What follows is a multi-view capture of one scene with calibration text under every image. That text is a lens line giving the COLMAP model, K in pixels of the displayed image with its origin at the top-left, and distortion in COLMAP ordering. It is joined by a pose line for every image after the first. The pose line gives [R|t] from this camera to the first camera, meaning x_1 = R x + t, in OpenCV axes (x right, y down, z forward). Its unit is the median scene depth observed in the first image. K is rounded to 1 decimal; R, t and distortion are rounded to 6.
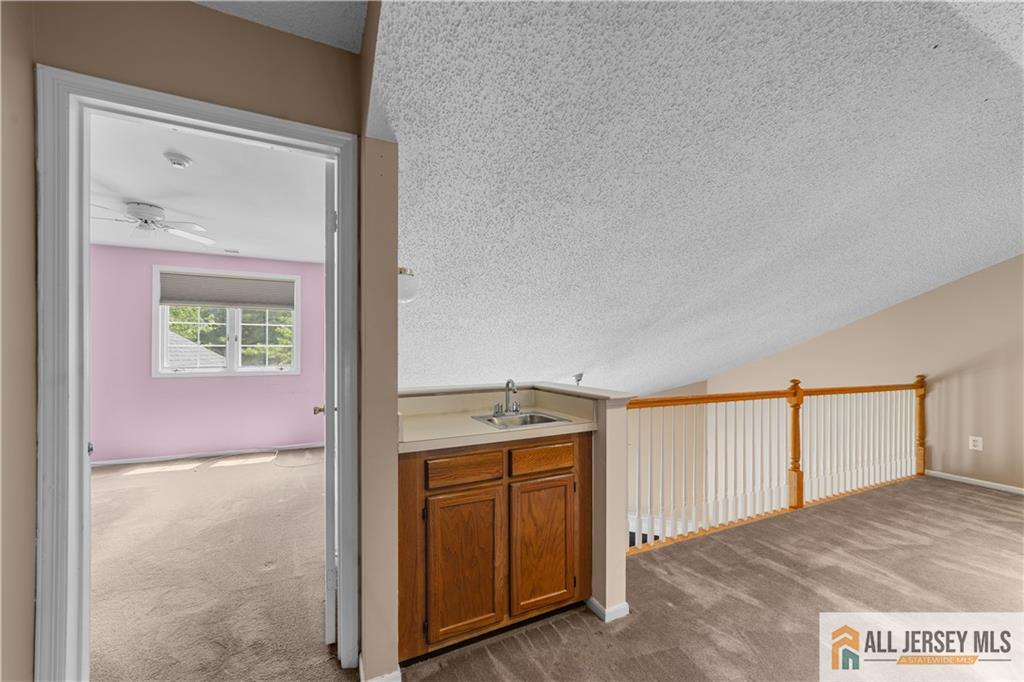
lens RADIAL K [[390.3, 0, 510.9], [0, 390.3, 347.4], [0, 0, 1]] dist [-0.000078, 0.000104]
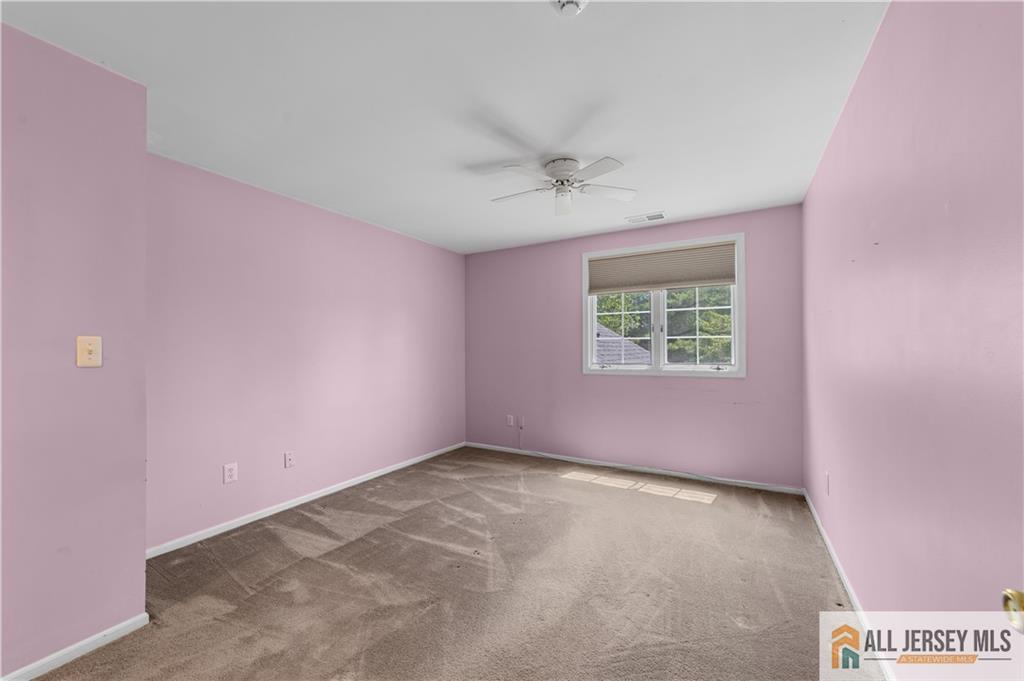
lens RADIAL K [[390.3, 0, 510.9], [0, 390.3, 346.9], [0, 0, 1]] dist [-0.000078, 0.000104]
pose [[0.555605, -0.009420, -0.831393, -0.225974], [0.013111, 0.999911, -0.002567, 0.012730], [0.831343, -0.009474, 0.555678, 0.319891]]
